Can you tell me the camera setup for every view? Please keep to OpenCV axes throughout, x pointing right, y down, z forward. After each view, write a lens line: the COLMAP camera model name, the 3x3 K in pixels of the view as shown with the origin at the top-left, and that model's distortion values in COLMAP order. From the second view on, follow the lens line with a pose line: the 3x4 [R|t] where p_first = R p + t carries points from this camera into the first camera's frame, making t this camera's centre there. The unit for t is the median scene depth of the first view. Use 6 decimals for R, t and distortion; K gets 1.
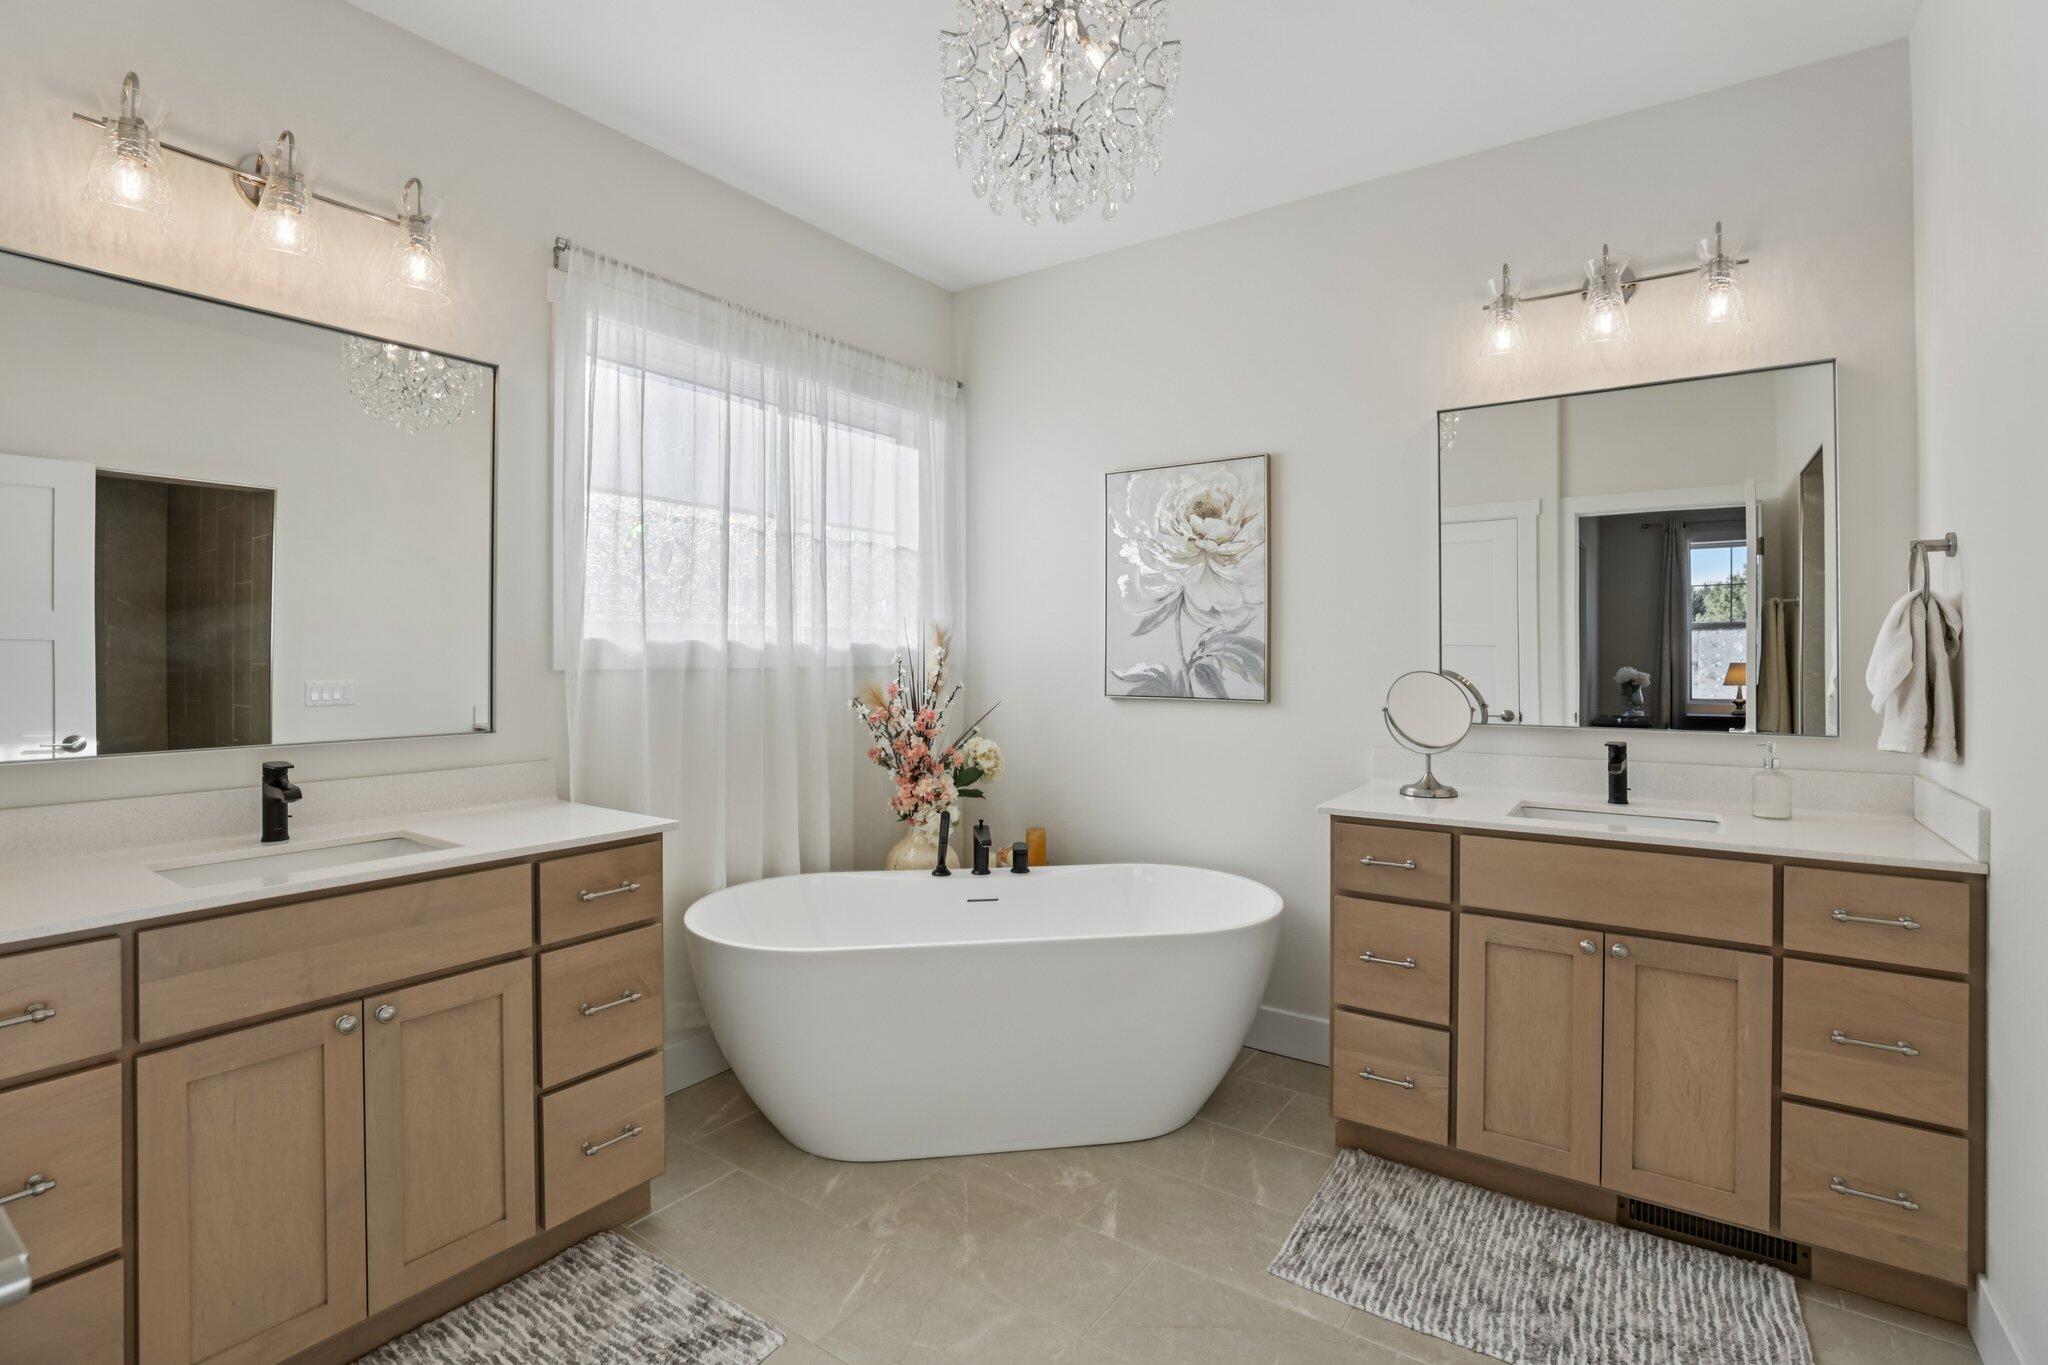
lens RADIAL K [[939.5, 0, 1034.6], [0, 939.5, 669.7], [0, 0, 1]] dist [-0.024026, 0.001856]
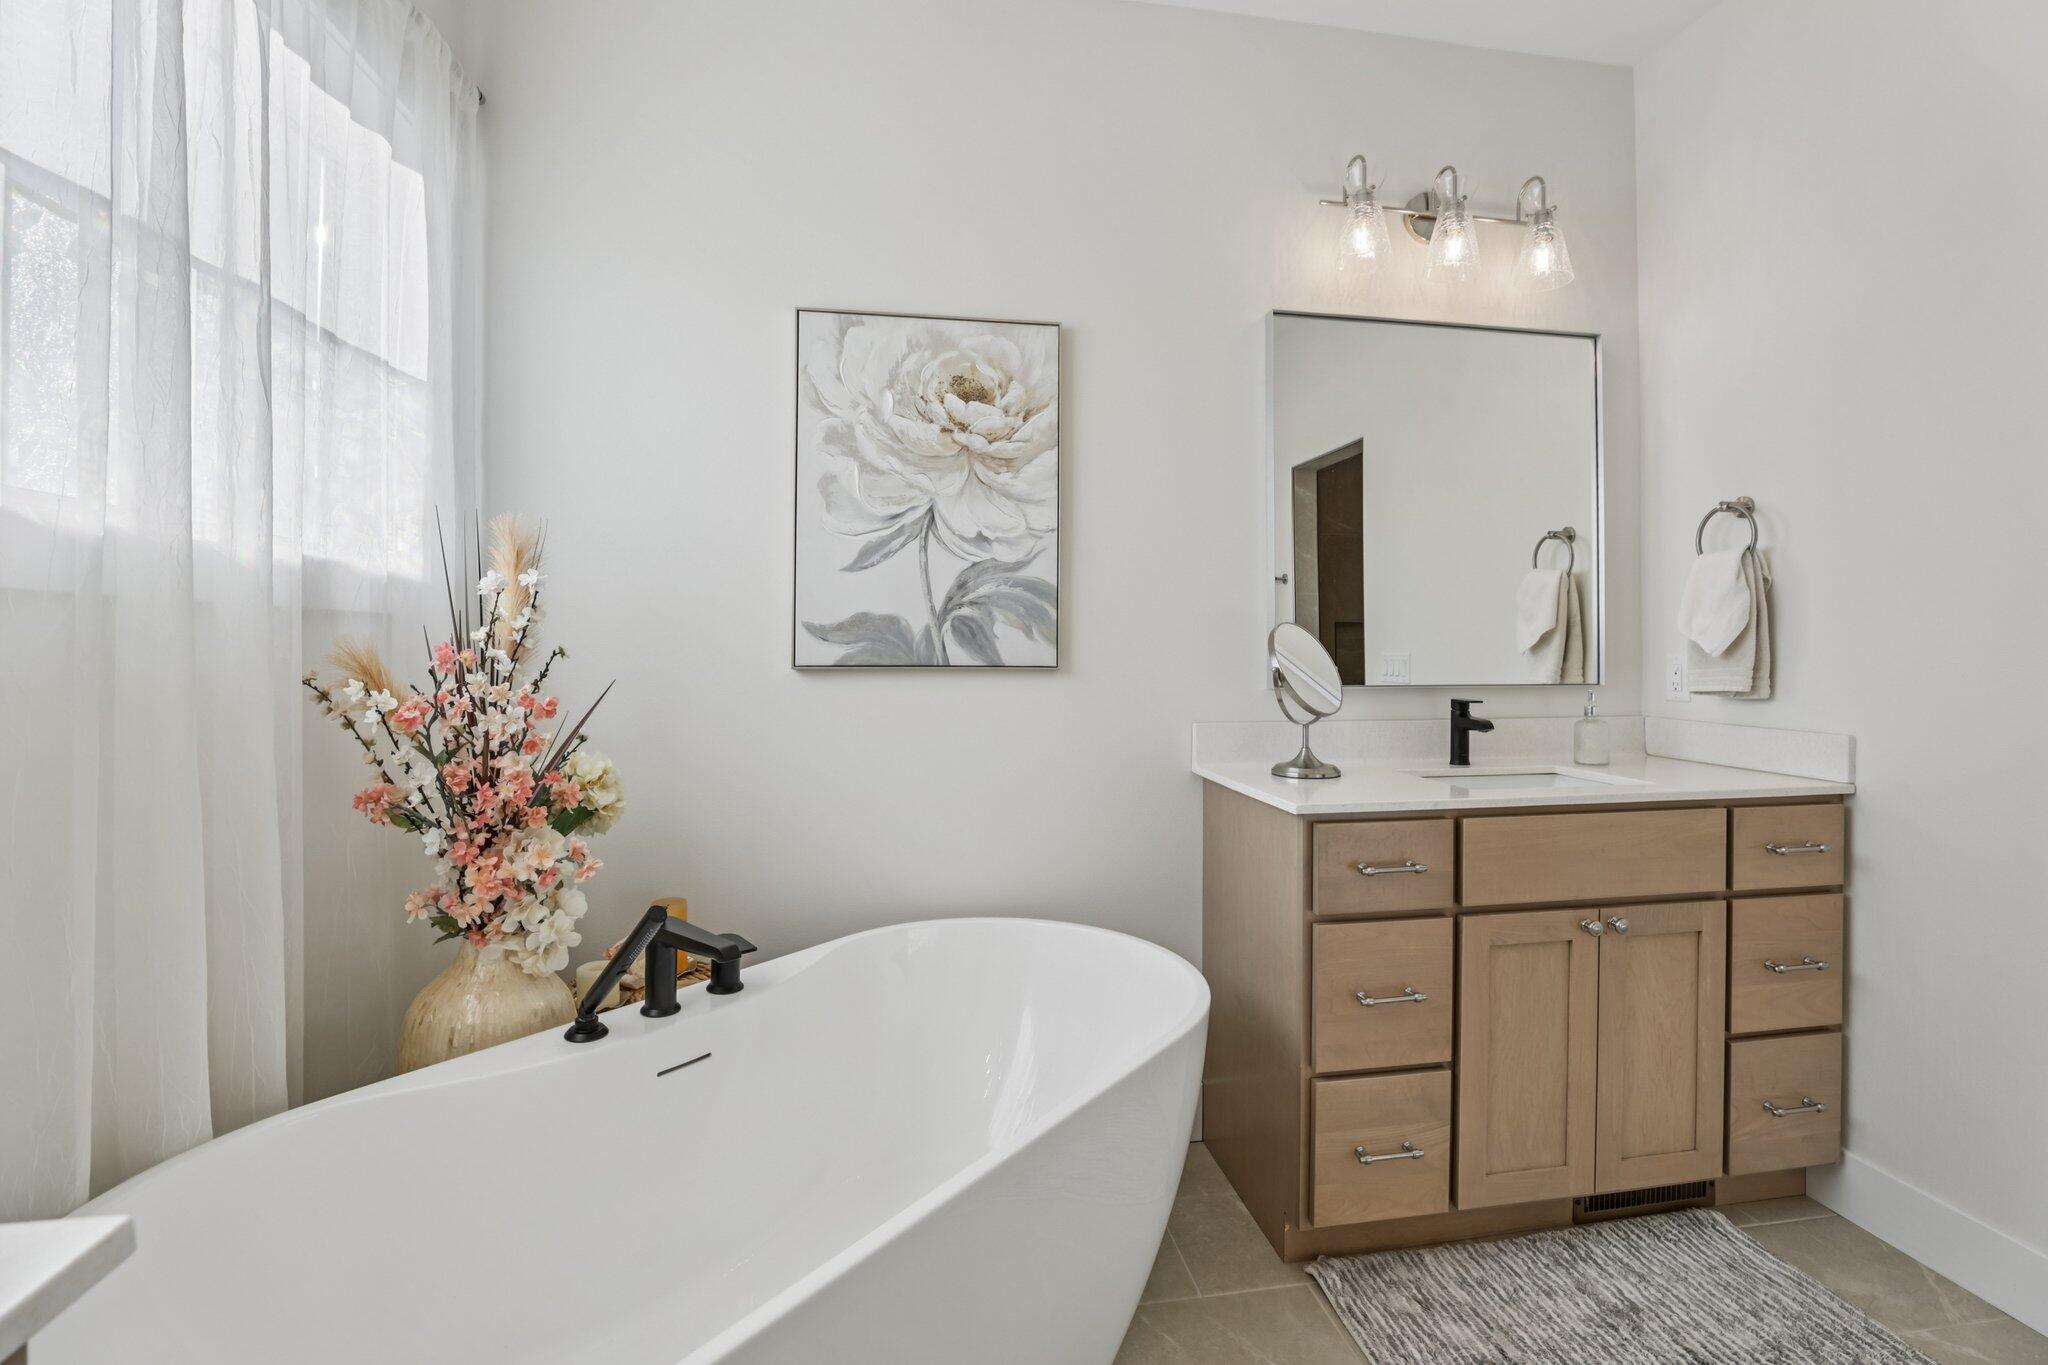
lens RADIAL K [[939.5, 0, 1042.3], [0, 939.5, 649.8], [0, 0, 1]] dist [-0.024026, 0.001856]
pose [[0.718862, -0.002885, 0.695146, -0.258197], [0.009412, 0.999940, -0.005582, 0.023853], [-0.695089, 0.010555, 0.718846, 0.482396]]
